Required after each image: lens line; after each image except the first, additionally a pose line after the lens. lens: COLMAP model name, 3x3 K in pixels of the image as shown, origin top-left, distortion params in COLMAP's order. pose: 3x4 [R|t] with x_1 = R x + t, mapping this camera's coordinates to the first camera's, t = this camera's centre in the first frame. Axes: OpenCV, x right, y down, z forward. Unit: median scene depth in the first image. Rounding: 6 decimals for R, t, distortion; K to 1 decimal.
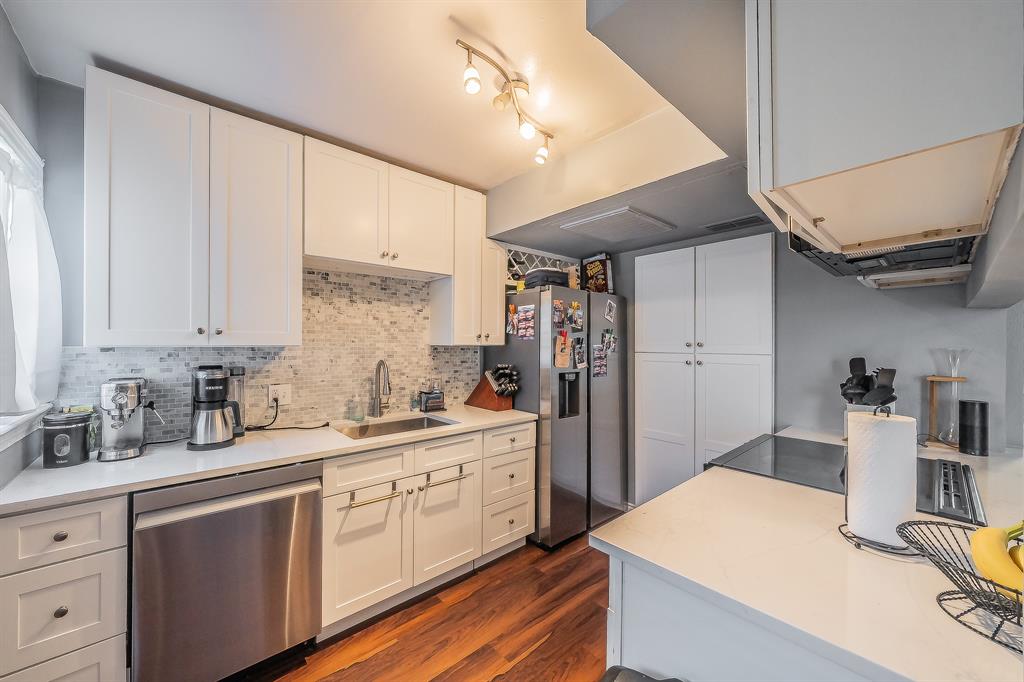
lens RADIAL K [[379.7, 0, 509.3], [0, 379.7, 340.7], [0, 0, 1]] dist [-0.000135, -0.000012]
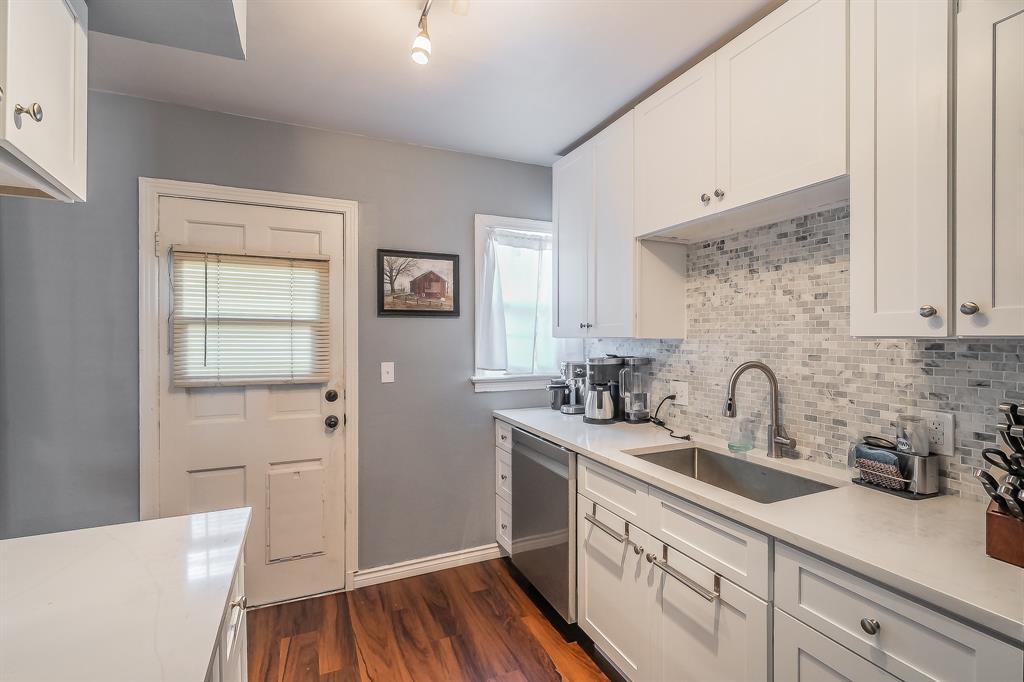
lens RADIAL K [[465.2, 0, 510.9], [0, 465.2, 341.7], [0, 0, 1]] dist [-0.000097, 0.000145]
pose [[-0.306325, 0.007287, -0.951899, 0.499826], [0.005924, 0.999966, 0.005748, 0.012381], [0.951909, -0.003878, -0.306358, 0.858847]]
